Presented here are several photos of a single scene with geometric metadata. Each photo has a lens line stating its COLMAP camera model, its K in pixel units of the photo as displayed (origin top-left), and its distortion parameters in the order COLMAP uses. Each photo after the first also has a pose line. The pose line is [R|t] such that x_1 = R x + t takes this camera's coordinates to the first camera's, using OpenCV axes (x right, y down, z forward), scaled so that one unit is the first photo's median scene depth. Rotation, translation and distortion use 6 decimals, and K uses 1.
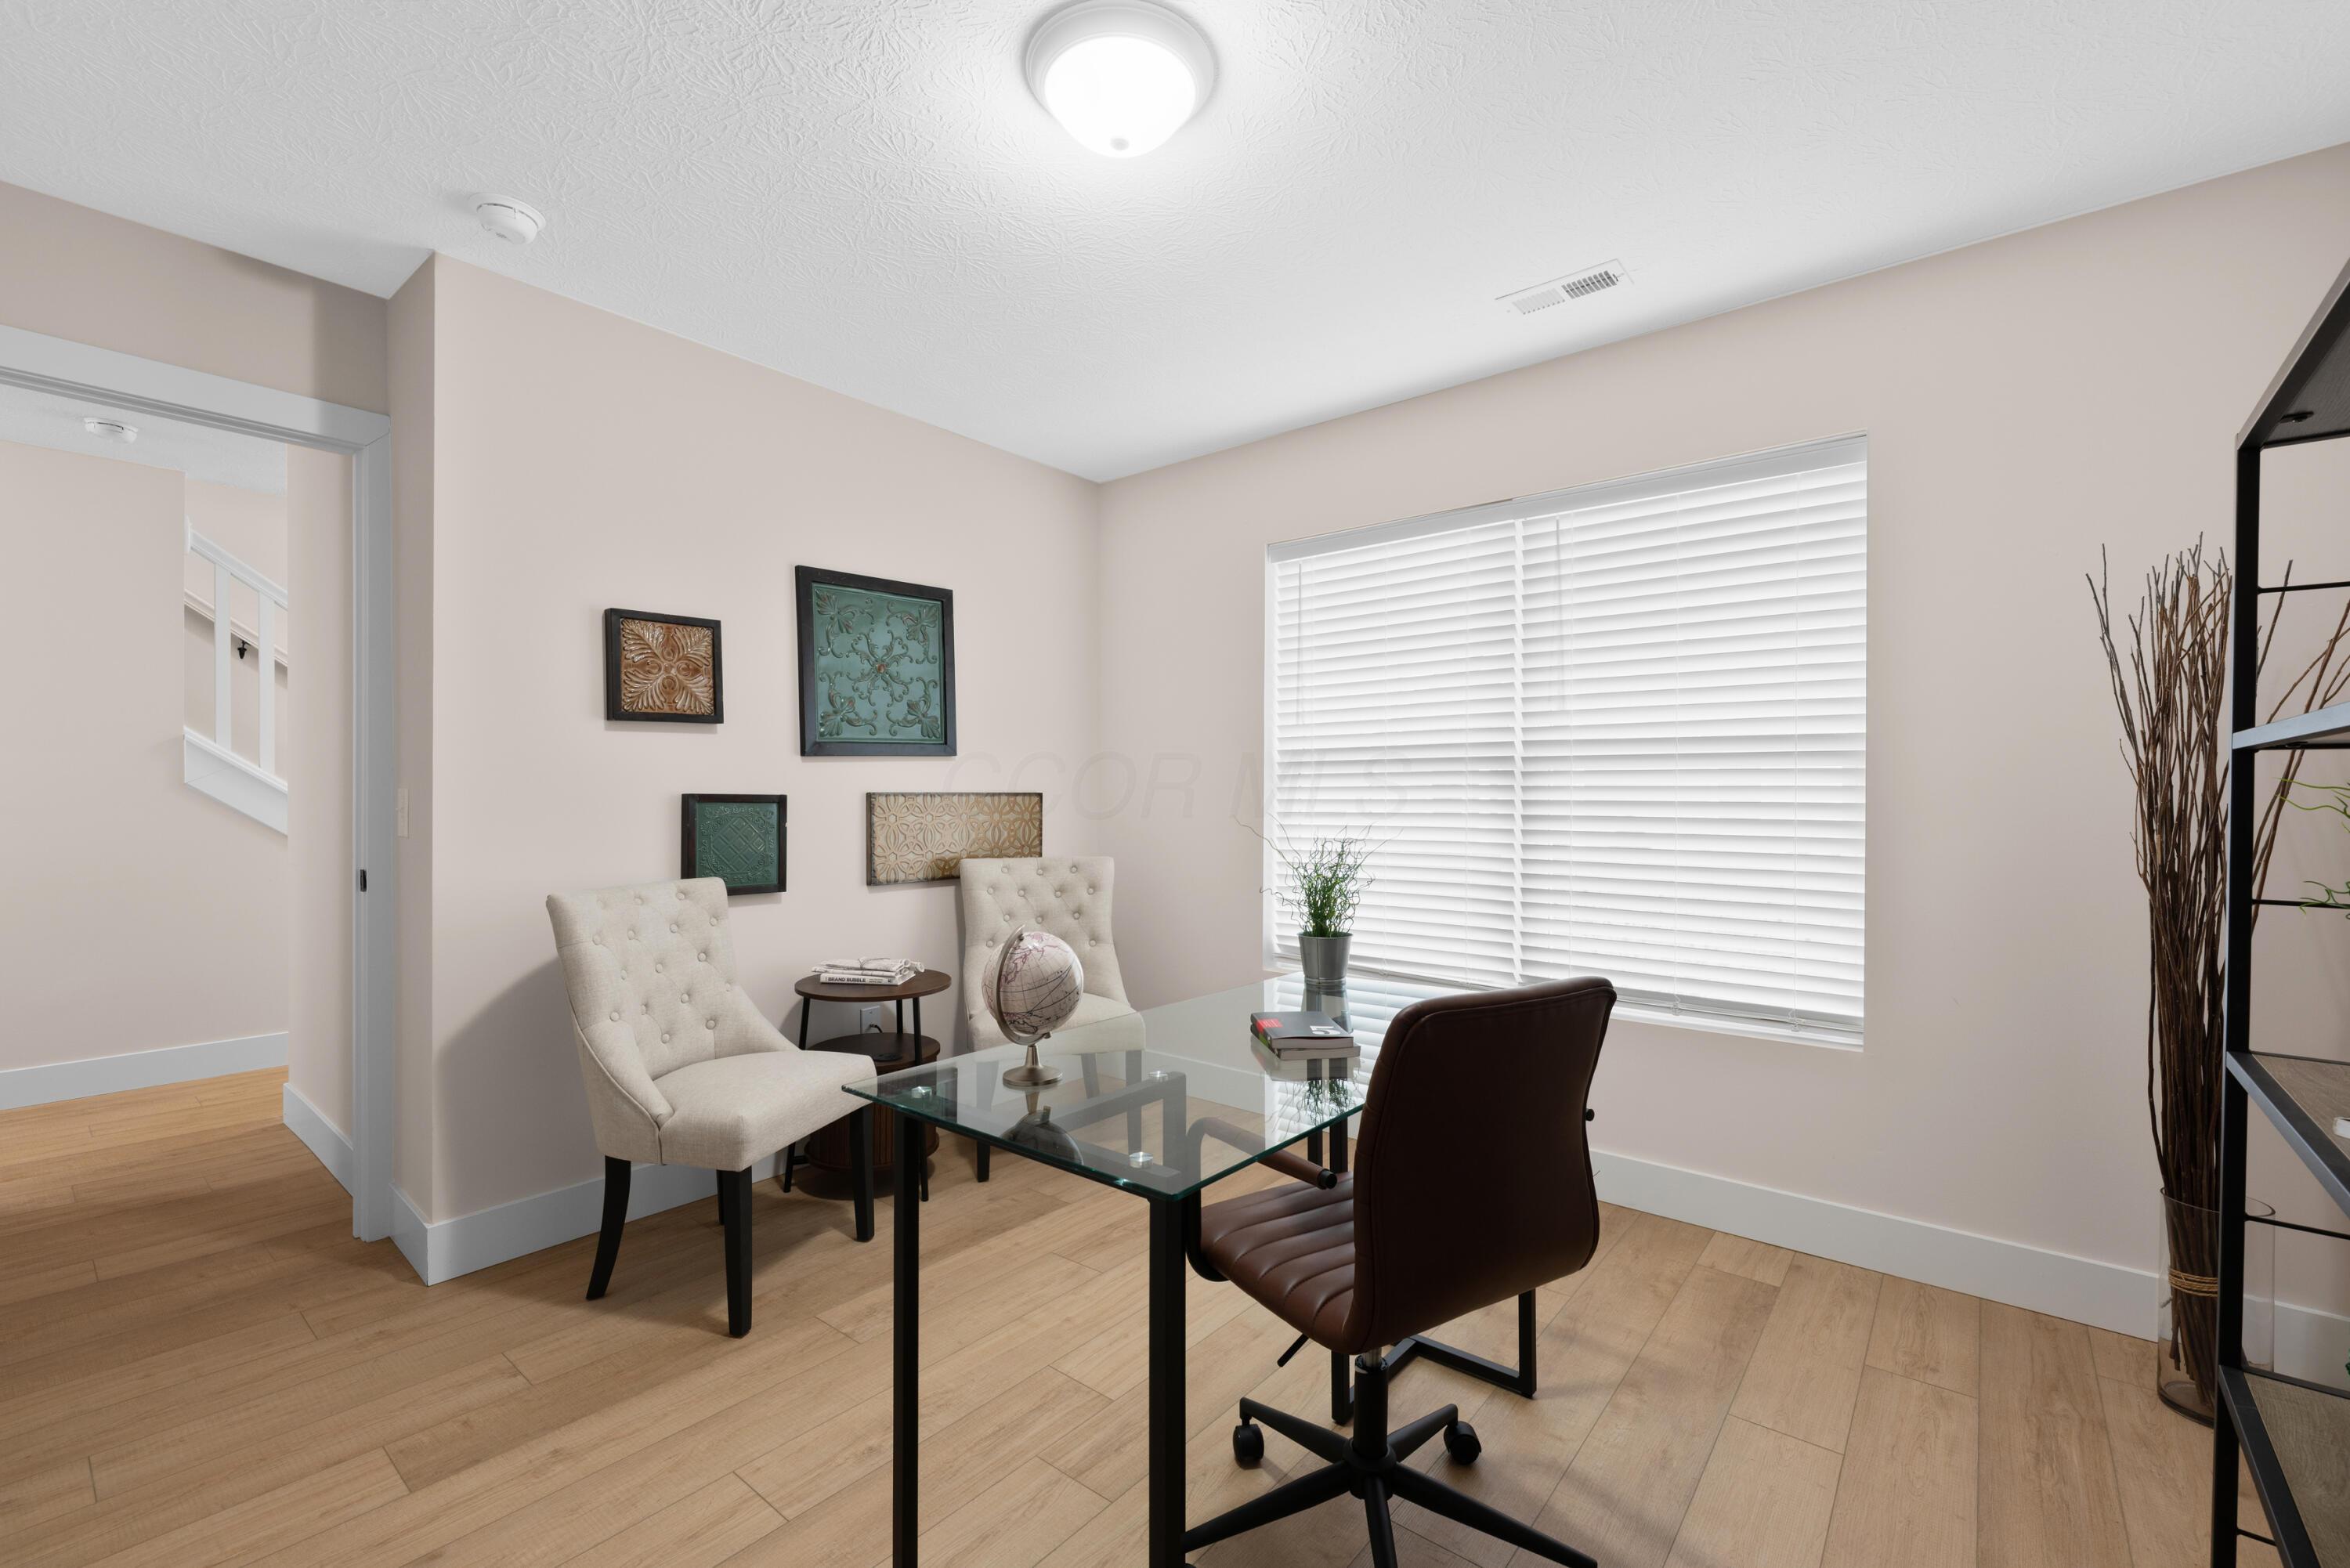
lens RADIAL K [[984.8, 0, 1175.7], [0, 984.8, 796.8], [0, 0, 1]] dist [0.001206, 0.000782]
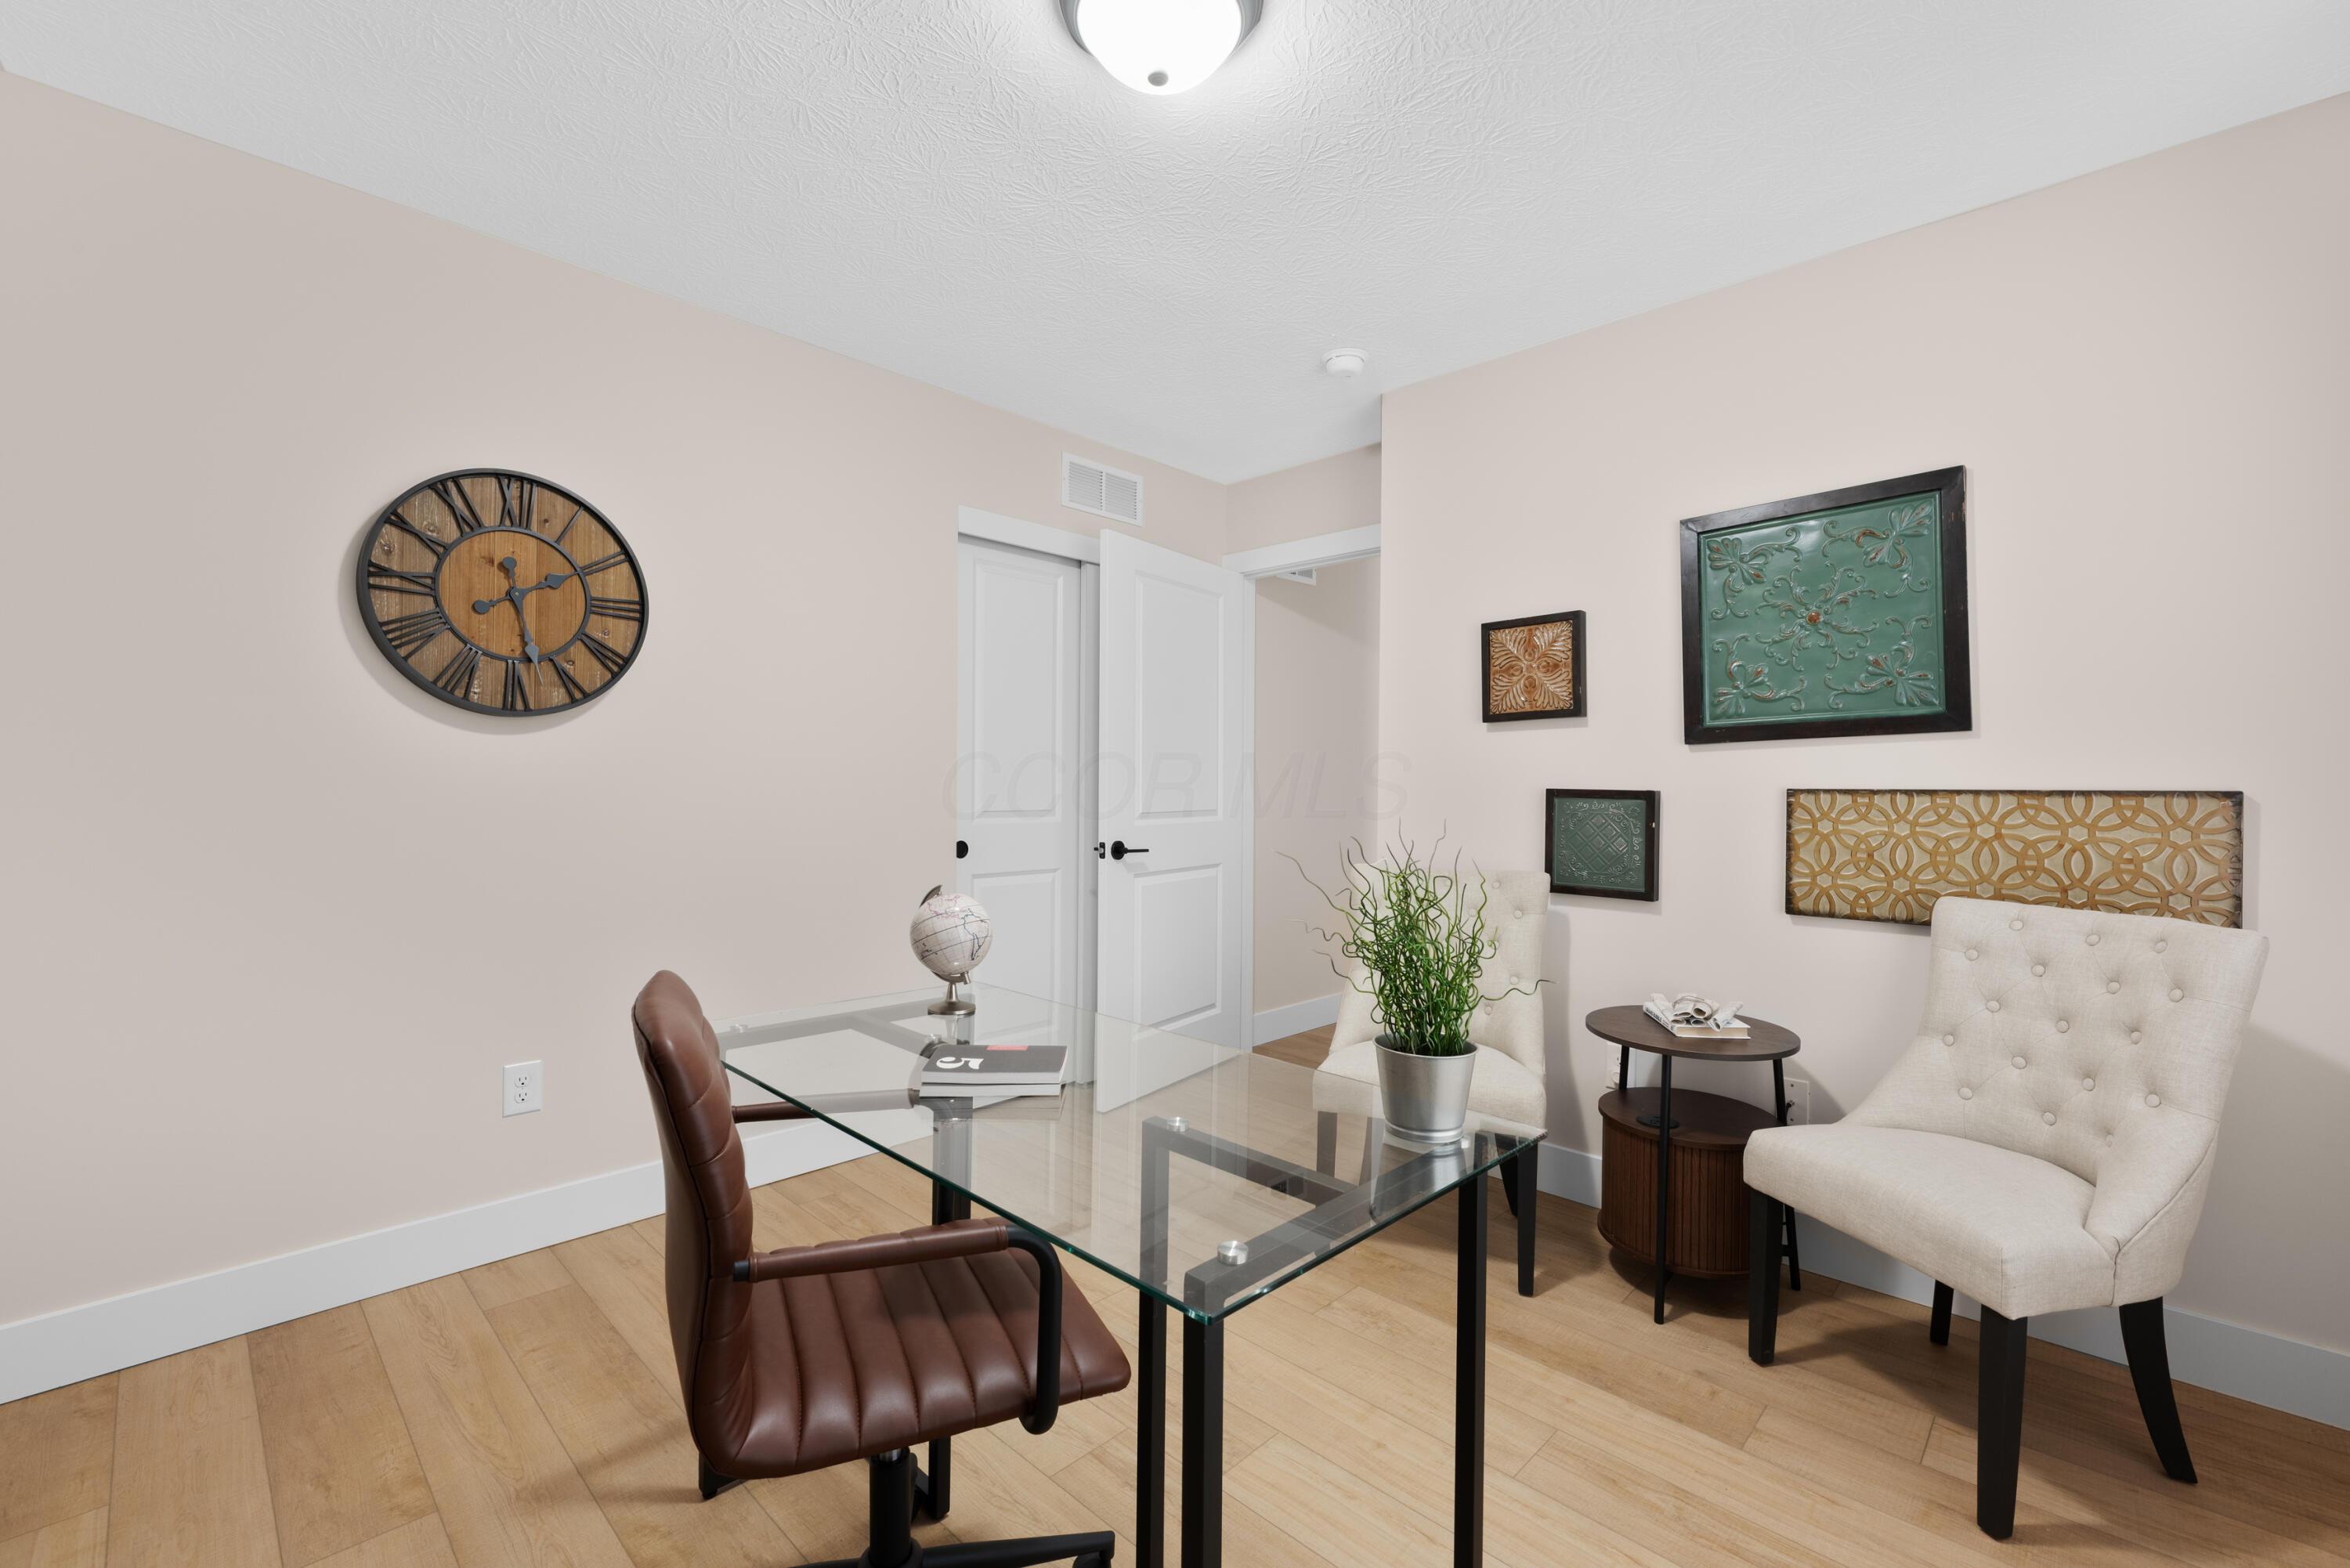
lens RADIAL K [[984.8, 0, 1195.3], [0, 984.8, 775.8], [0, 0, 1]] dist [0.001206, 0.000782]
pose [[-0.054858, -0.009046, -0.998453, 0.510904], [-0.008992, 0.999923, -0.008565, -0.004078], [0.998454, 0.008508, -0.054935, 0.650158]]
